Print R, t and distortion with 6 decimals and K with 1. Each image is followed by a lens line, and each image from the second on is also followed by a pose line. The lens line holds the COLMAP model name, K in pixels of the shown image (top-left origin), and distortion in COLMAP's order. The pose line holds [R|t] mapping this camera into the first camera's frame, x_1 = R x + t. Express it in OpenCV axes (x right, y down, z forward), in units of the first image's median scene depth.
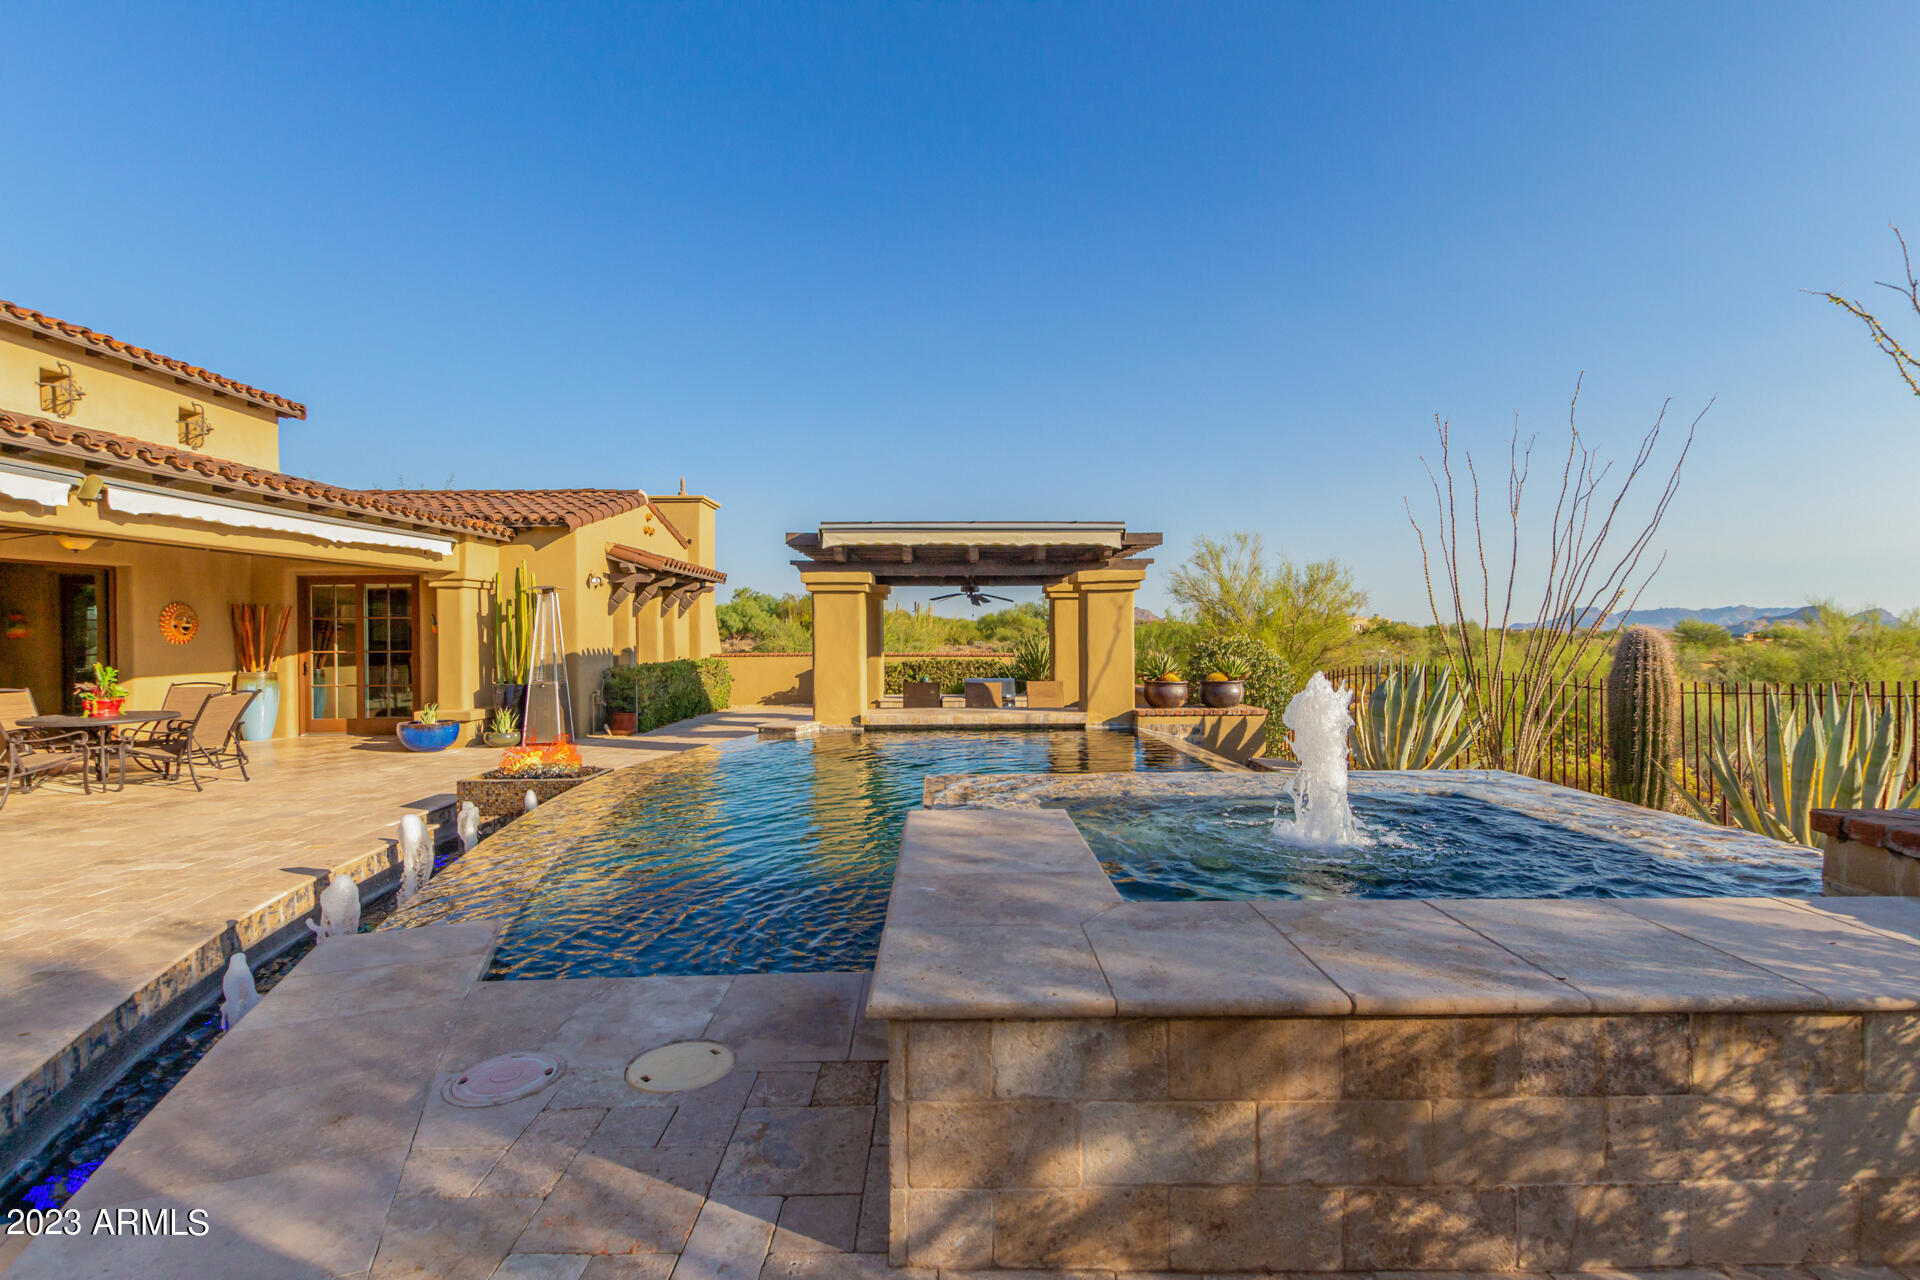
lens RADIAL K [[907.0, 0, 954.0], [0, 907.0, 621.5], [0, 0, 1]] dist [0.009979, -0.000544]
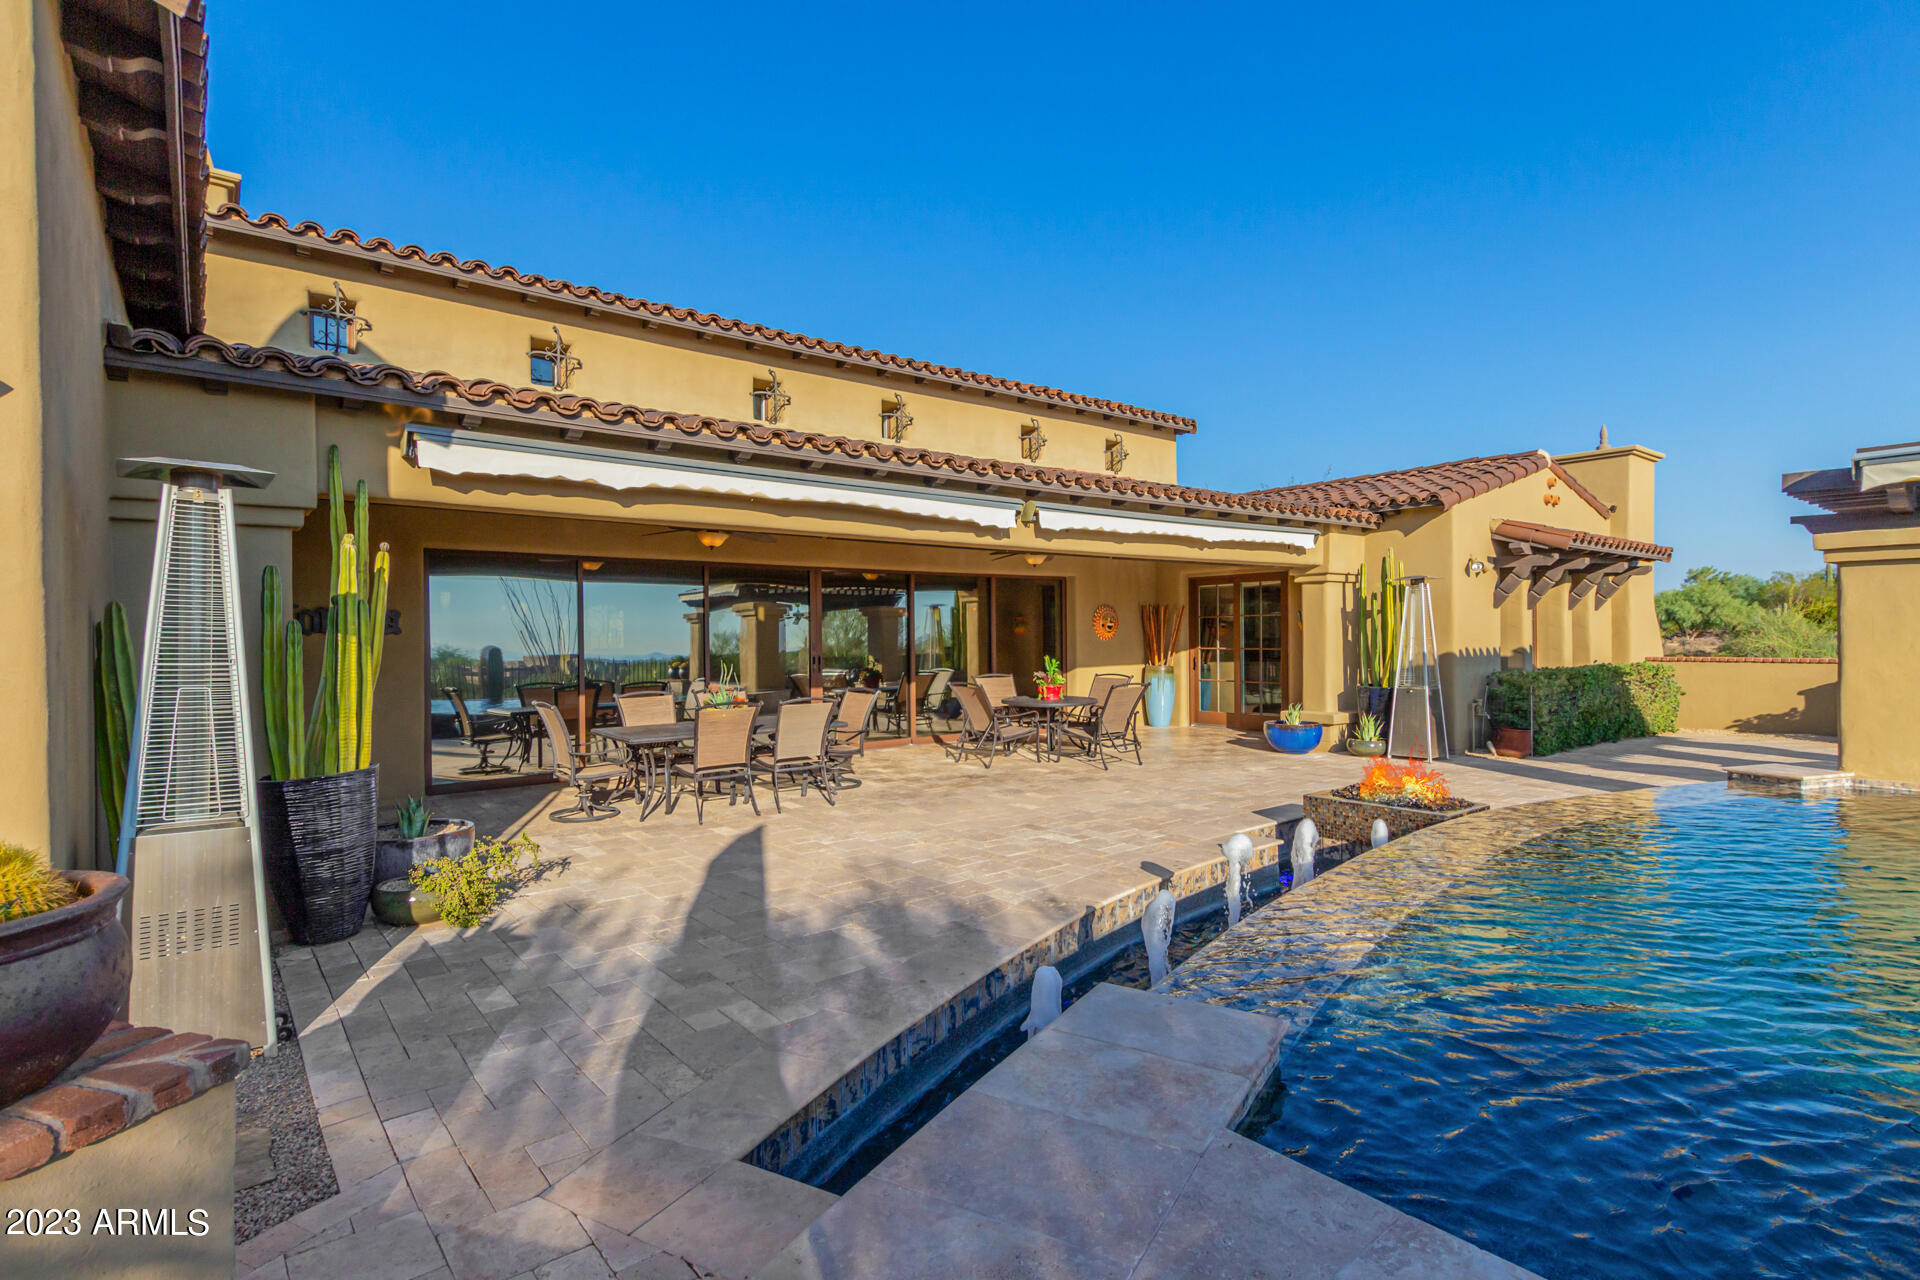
lens RADIAL K [[934.8, 0, 964.3], [0, 934.8, 640.3], [0, 0, 1]] dist [0.013235, 0.000728]
pose [[0.626791, 0.005470, -0.779168, -0.021340], [0.014267, 0.999727, 0.018495, -0.000171], [0.779057, -0.022709, 0.626542, 0.103371]]
